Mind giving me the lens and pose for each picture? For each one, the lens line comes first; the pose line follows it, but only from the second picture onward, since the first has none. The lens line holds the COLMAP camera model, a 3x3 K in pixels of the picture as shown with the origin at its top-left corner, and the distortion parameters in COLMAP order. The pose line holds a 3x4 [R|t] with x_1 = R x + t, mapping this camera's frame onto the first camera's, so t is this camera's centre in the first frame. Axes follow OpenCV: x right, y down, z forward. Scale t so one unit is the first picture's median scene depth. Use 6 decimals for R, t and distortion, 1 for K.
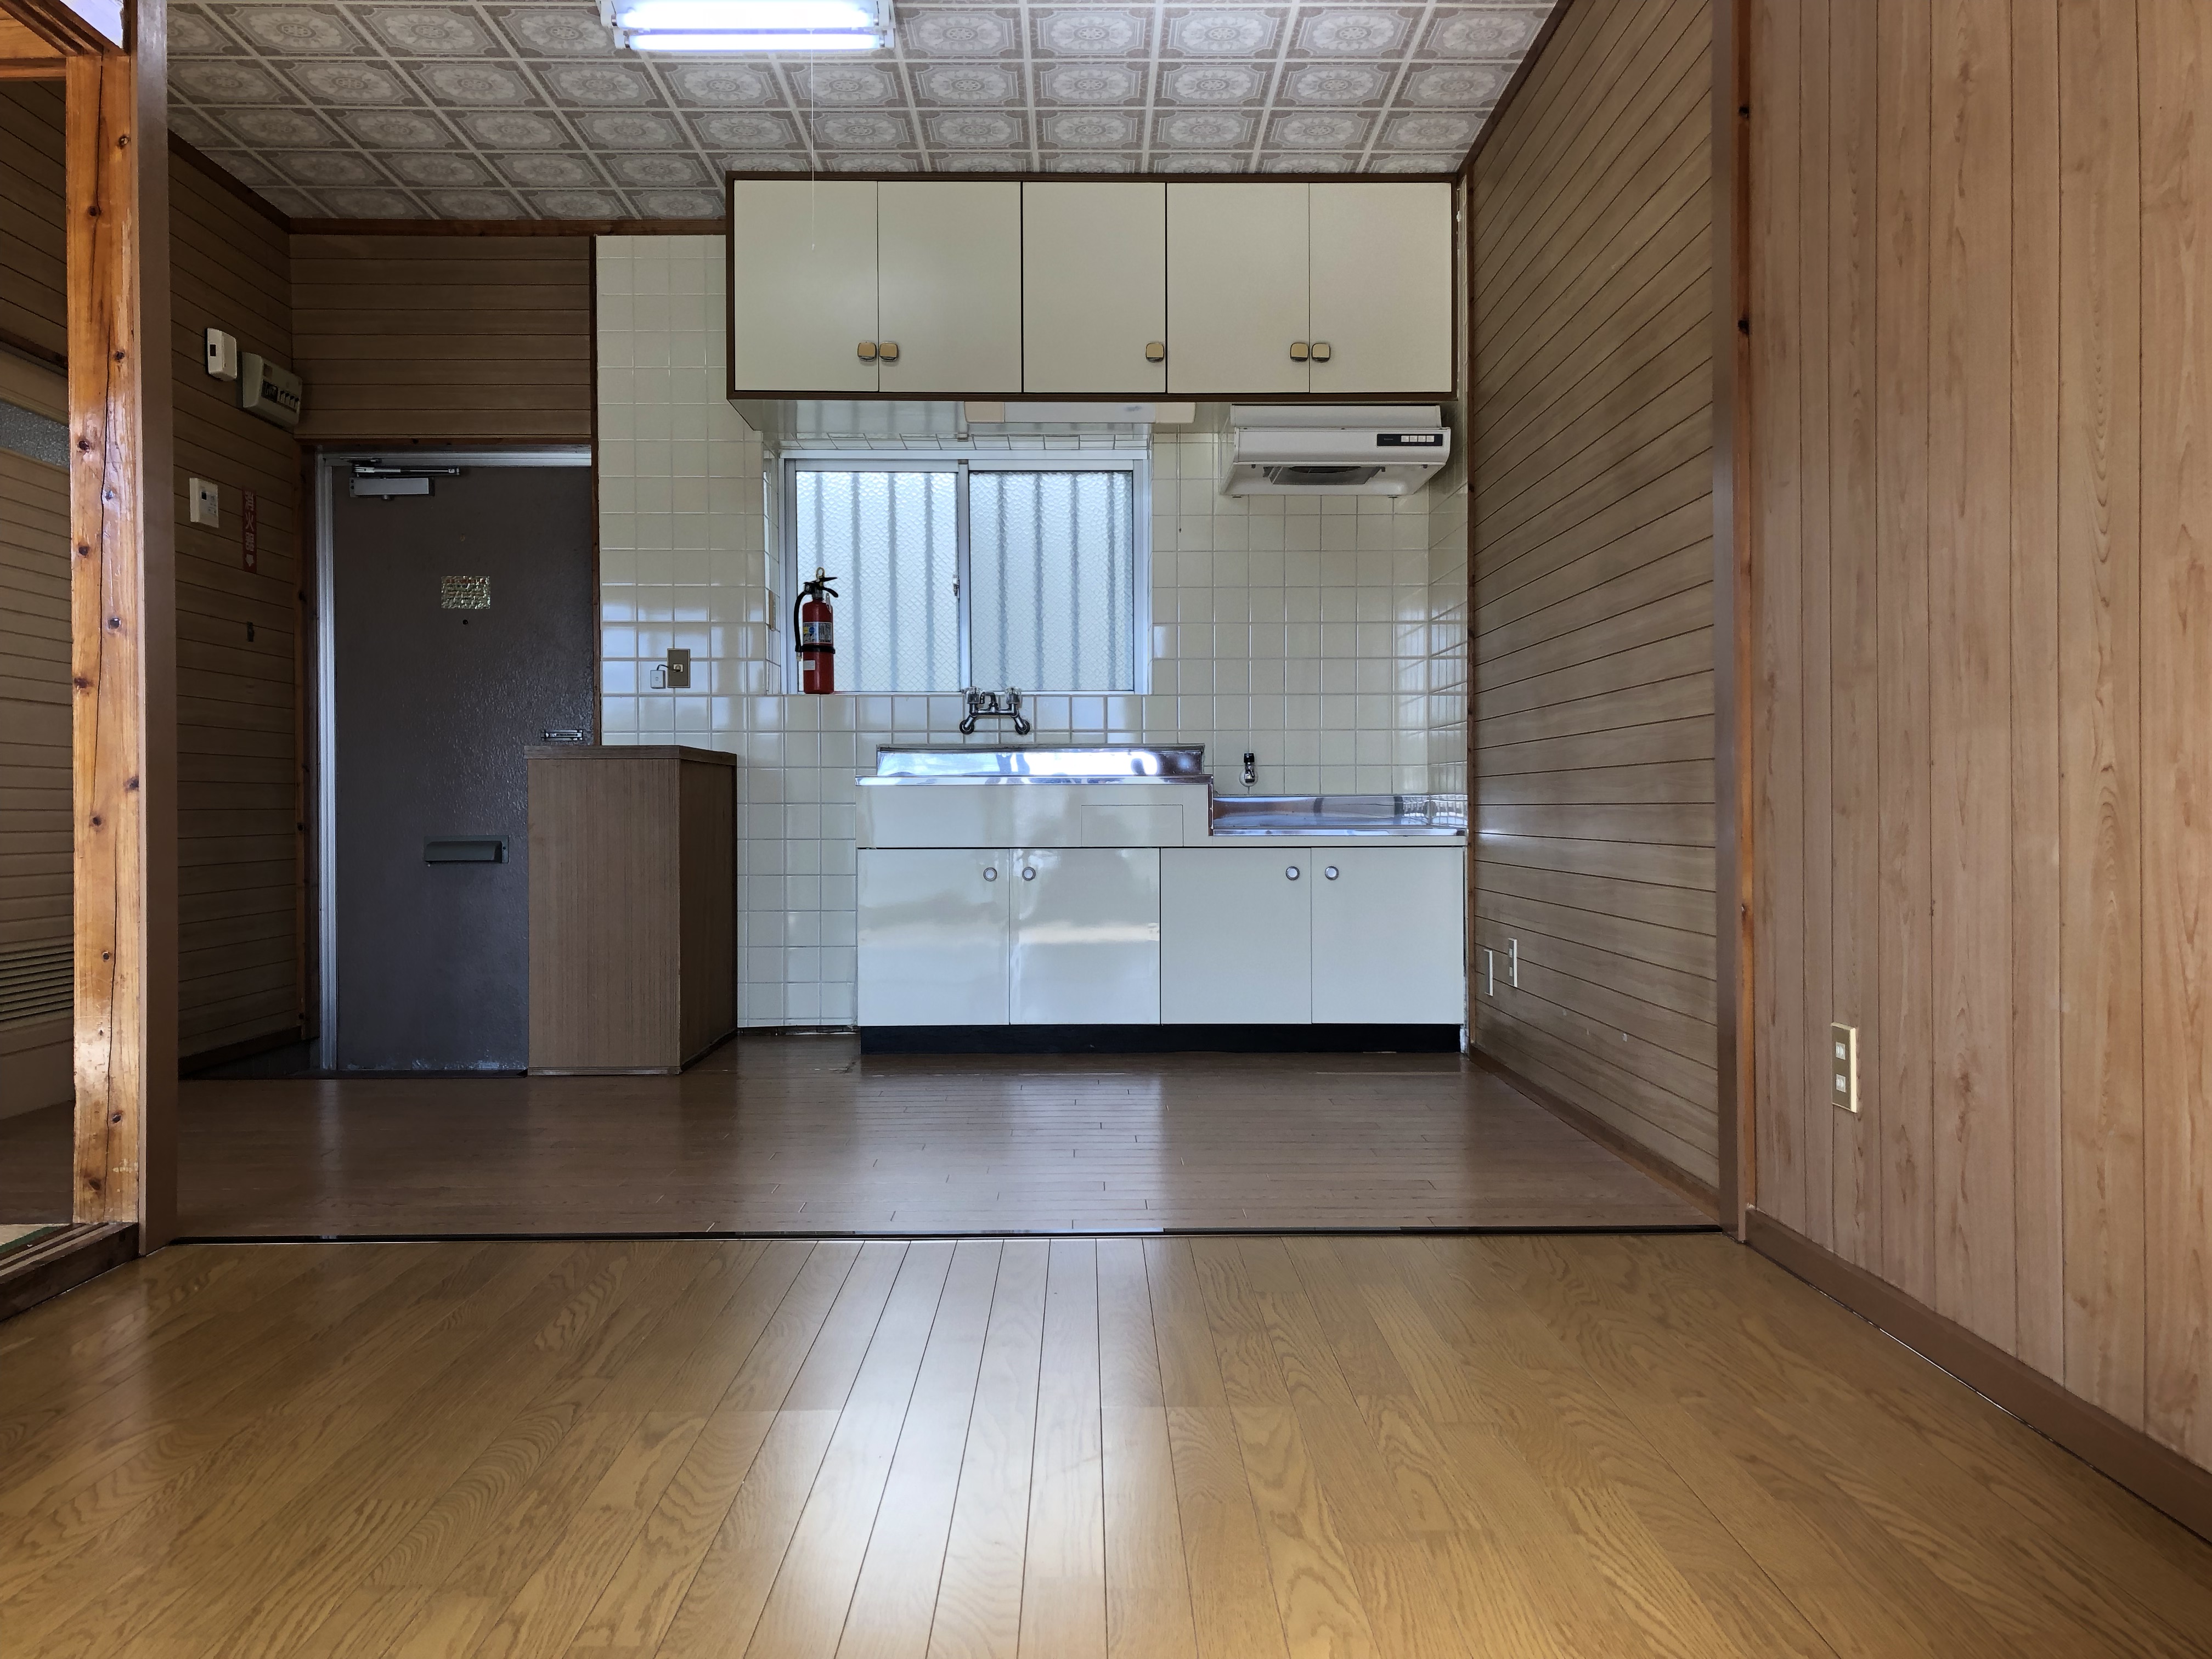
lens RADIAL K [[1805.3, 0, 1111.7], [0, 1805.3, 848.6], [0, 0, 1]] dist [0.042658, -0.052872]
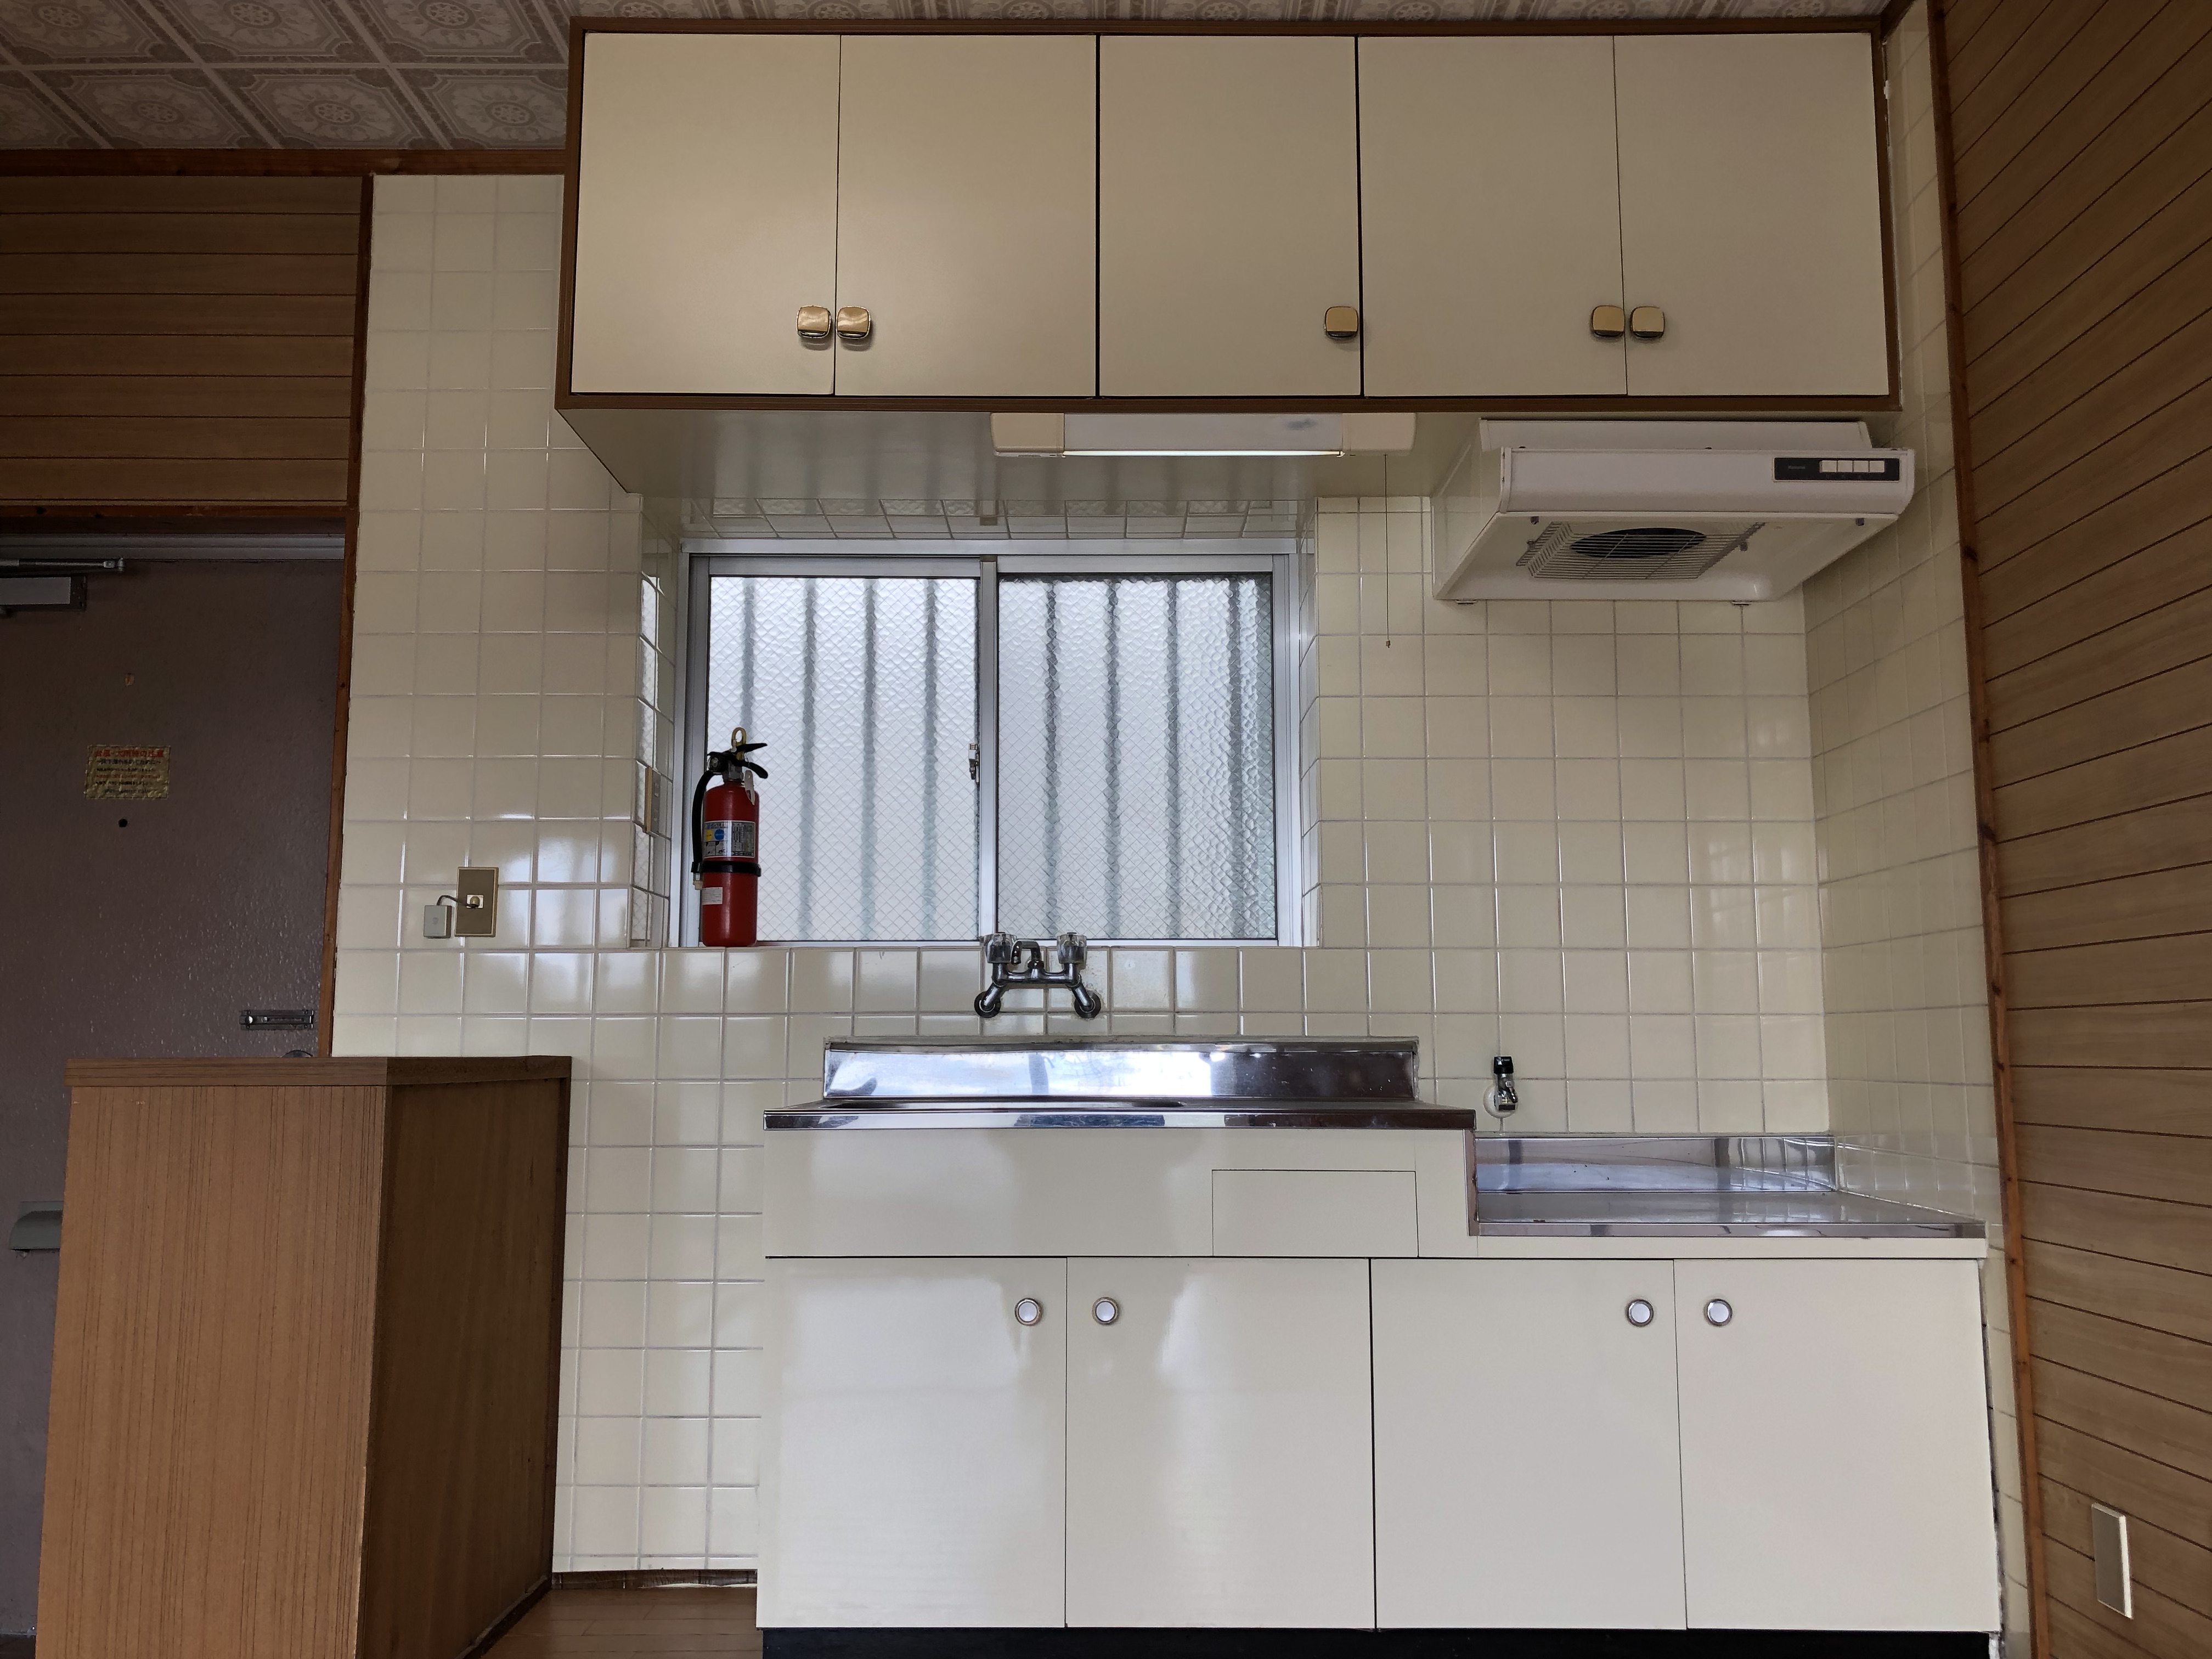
lens RADIAL K [[1805.3, 0, 1096.4], [0, 1805.3, 827.9], [0, 0, 1]] dist [0.042658, -0.052872]
pose [[0.999724, 0.000450, -0.023473, -0.034414], [-0.003808, 0.989687, -0.143196, -0.042639], [0.023166, 0.143246, 0.989416, 0.449062]]
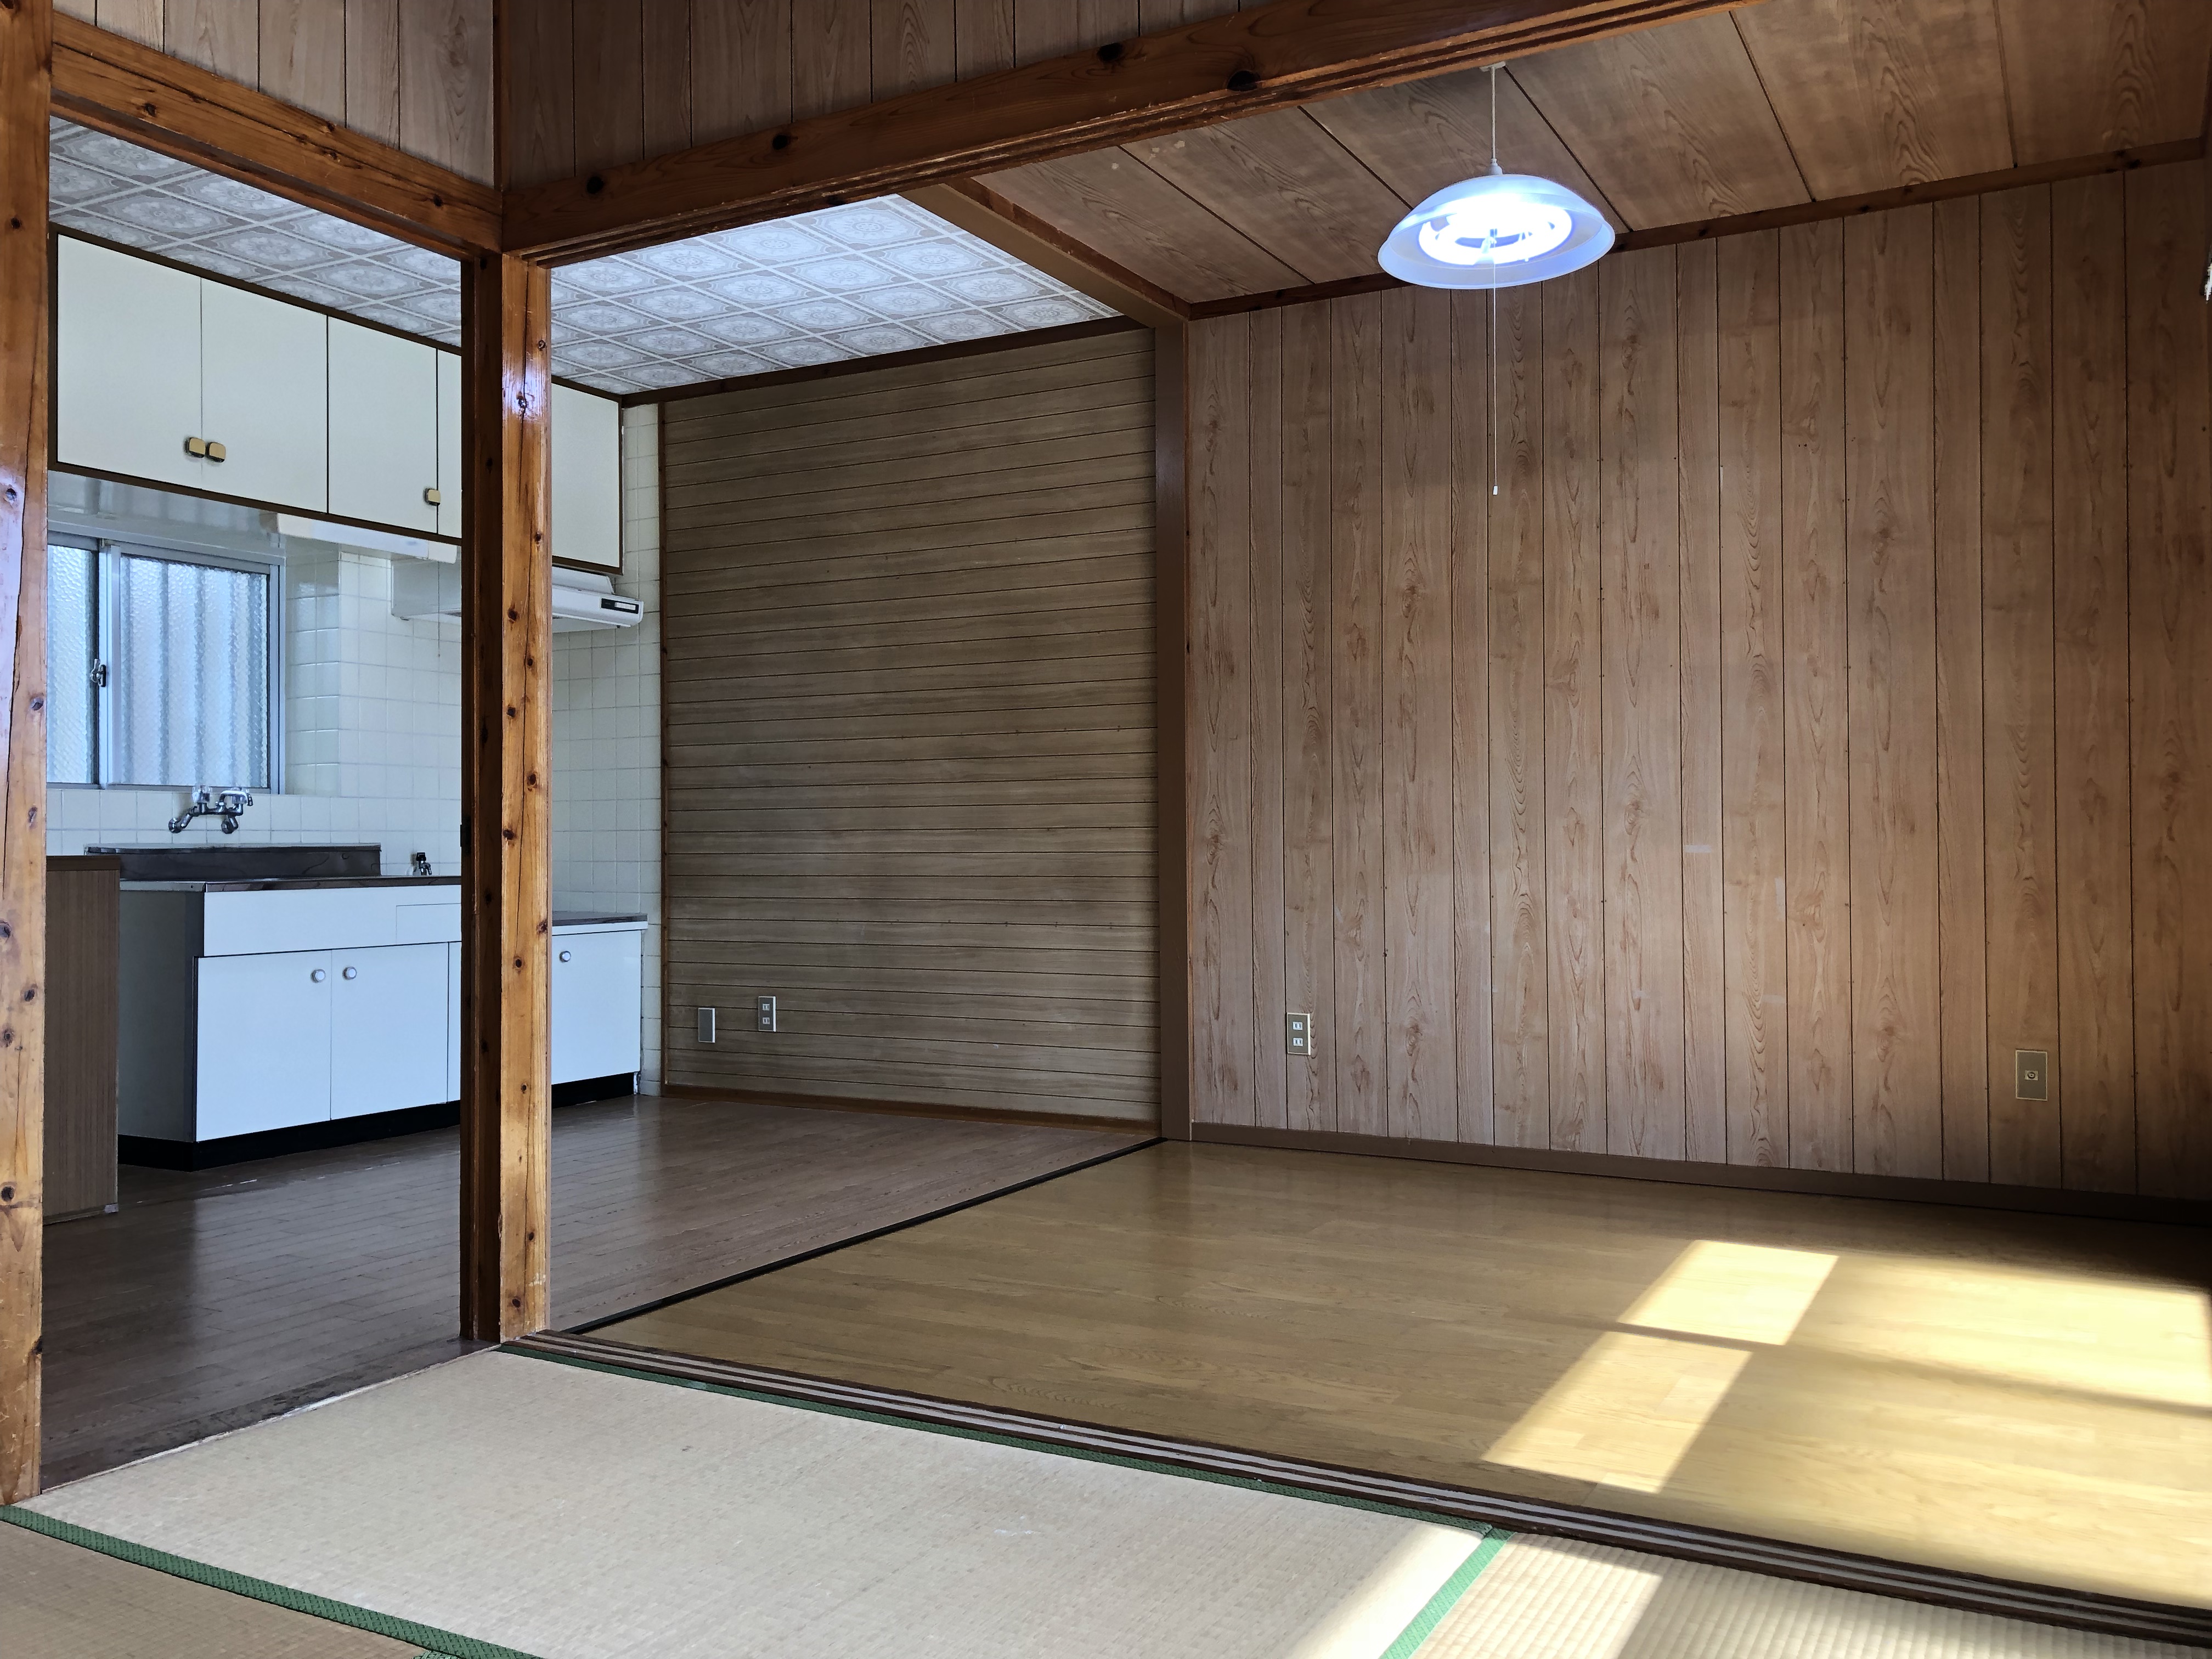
lens RADIAL K [[1805.3, 0, 1111.9], [0, 1805.3, 842.7], [0, 0, 1]] dist [0.042658, -0.052872]
pose [[0.494131, 0.002013, 0.869385, -0.691421], [0.022845, 0.999622, -0.015299, -0.032387], [-0.869087, 0.027421, 0.493898, 0.085166]]
